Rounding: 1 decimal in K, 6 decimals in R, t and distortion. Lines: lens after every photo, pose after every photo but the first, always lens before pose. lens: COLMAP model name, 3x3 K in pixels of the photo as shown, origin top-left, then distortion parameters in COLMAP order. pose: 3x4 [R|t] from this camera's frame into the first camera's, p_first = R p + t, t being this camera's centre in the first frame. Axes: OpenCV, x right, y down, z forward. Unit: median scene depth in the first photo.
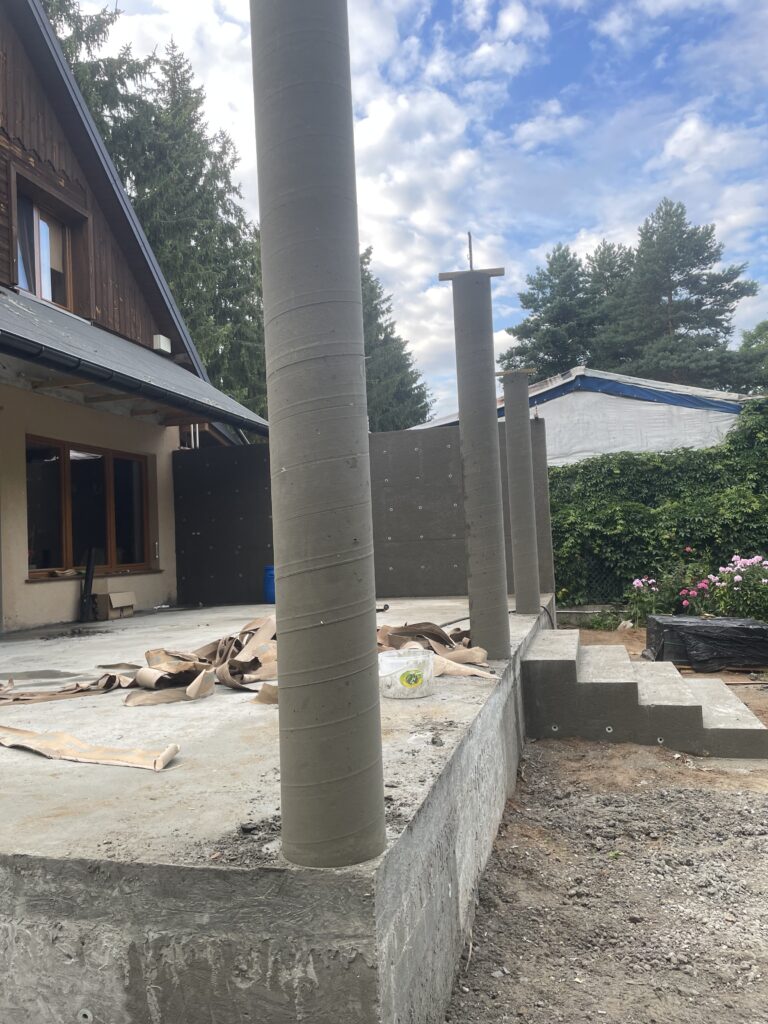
lens RADIAL K [[773.4, 0, 383.9], [0, 773.4, 505.1], [0, 0, 1]] dist [0.085581, -0.106119]
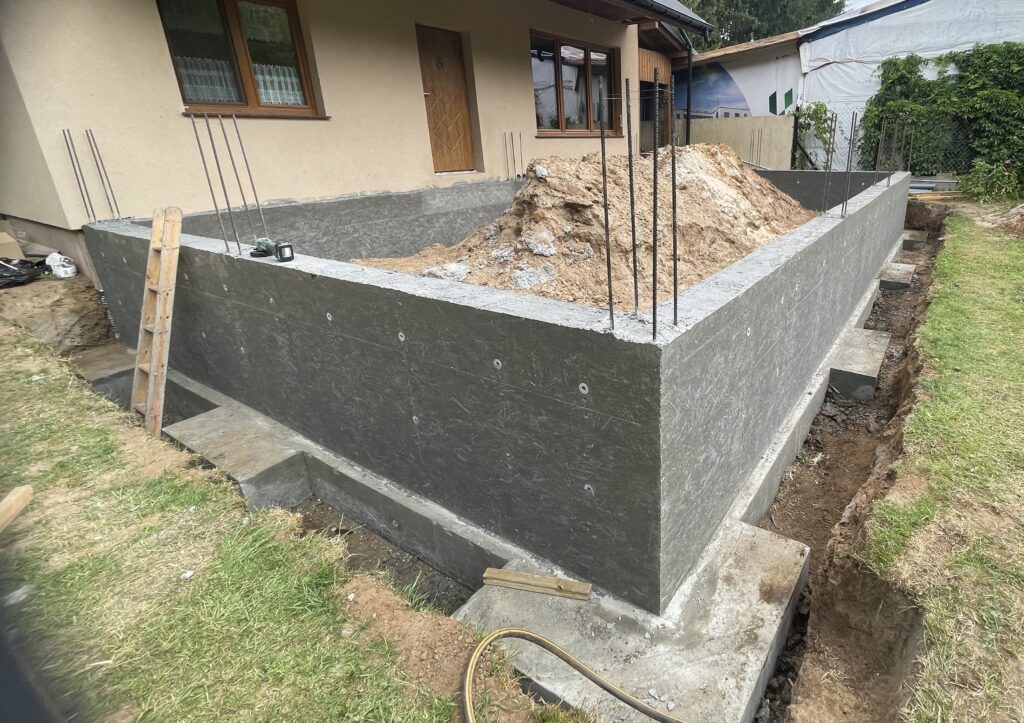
lens RADIAL K [[512.7, 0, 637.8], [0, 512.7, 309.4], [0, 0, 1]] dist [-0.002067, -0.001601]
pose [[0.959259, 0.119068, -0.256212, 0.023424], [-0.013898, 0.925645, 0.378138, 0.018549], [0.282186, -0.359171, 0.889588, 0.025438]]
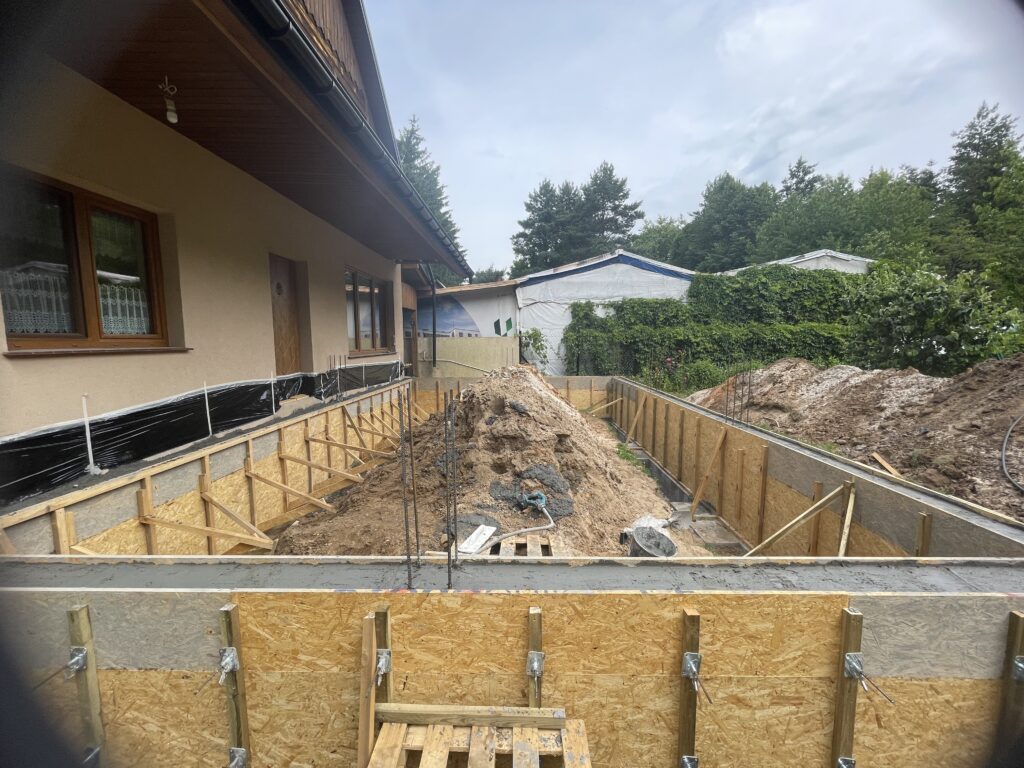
lens RADIAL K [[412.0, 0, 512.8], [0, 412.0, 386.0], [0, 0, 1]] dist [-0.003767, -0.000028]
pose [[0.971355, 0.014381, 0.237198, -0.223328], [-0.052186, 0.986710, 0.153884, 0.004915], [-0.231833, -0.161855, 0.959196, 0.074311]]
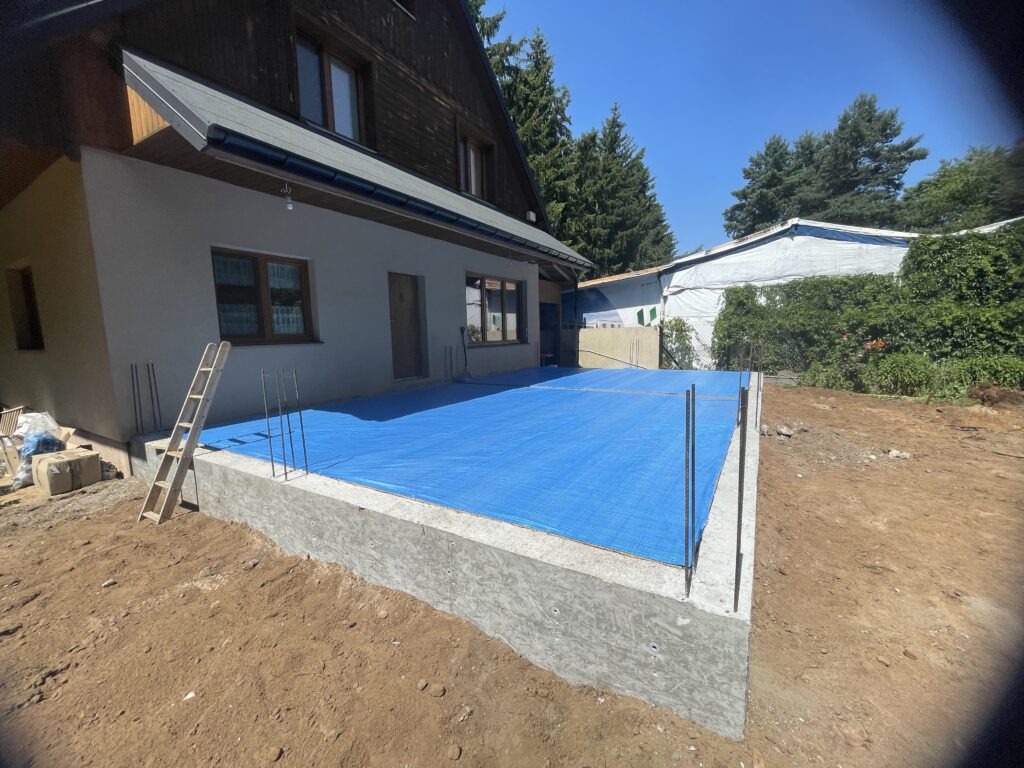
lens RADIAL K [[412.0, 0, 511.8], [0, 412.0, 386.5], [0, 0, 1]] dist [-0.003767, -0.000028]
pose [[0.957920, 0.063021, -0.280031, -0.034312], [-0.007135, 0.980526, 0.196262, -0.008698], [0.286947, -0.186005, 0.939715, 0.024387]]
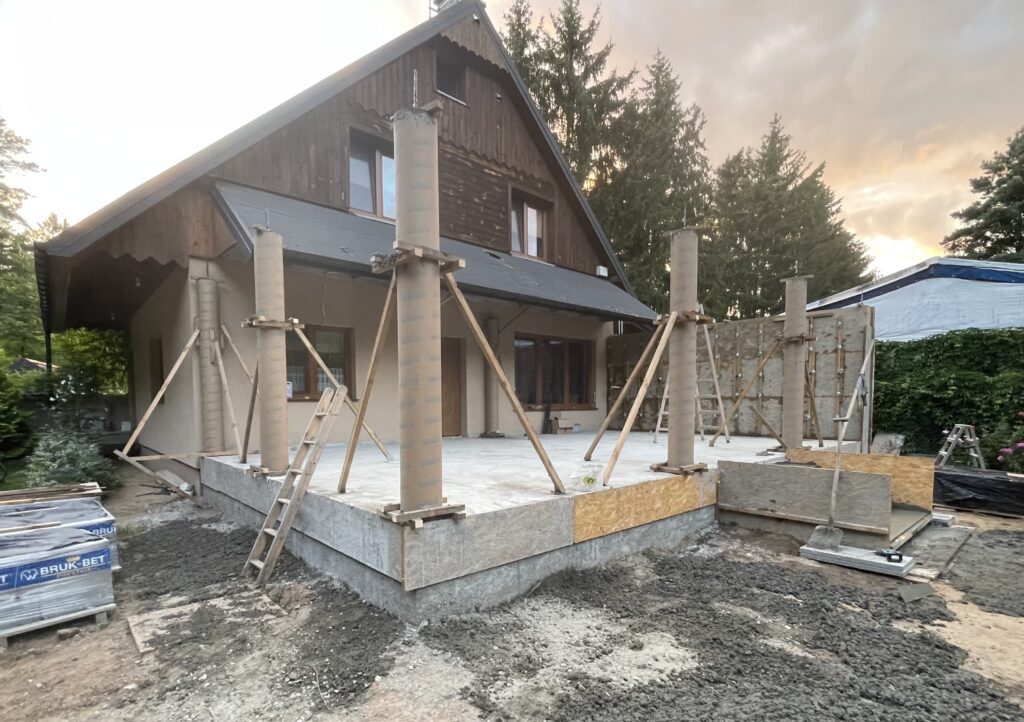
lens RADIAL K [[512.7, 0, 518.6], [0, 512.7, 433.0], [0, 0, 1]] dist [-0.002067, -0.001601]
pose [[0.840422, 0.076827, -0.536459, 0.157194], [-0.005199, 0.990998, 0.133777, -0.011217], [0.541908, -0.109641, 0.833256, -0.030734]]
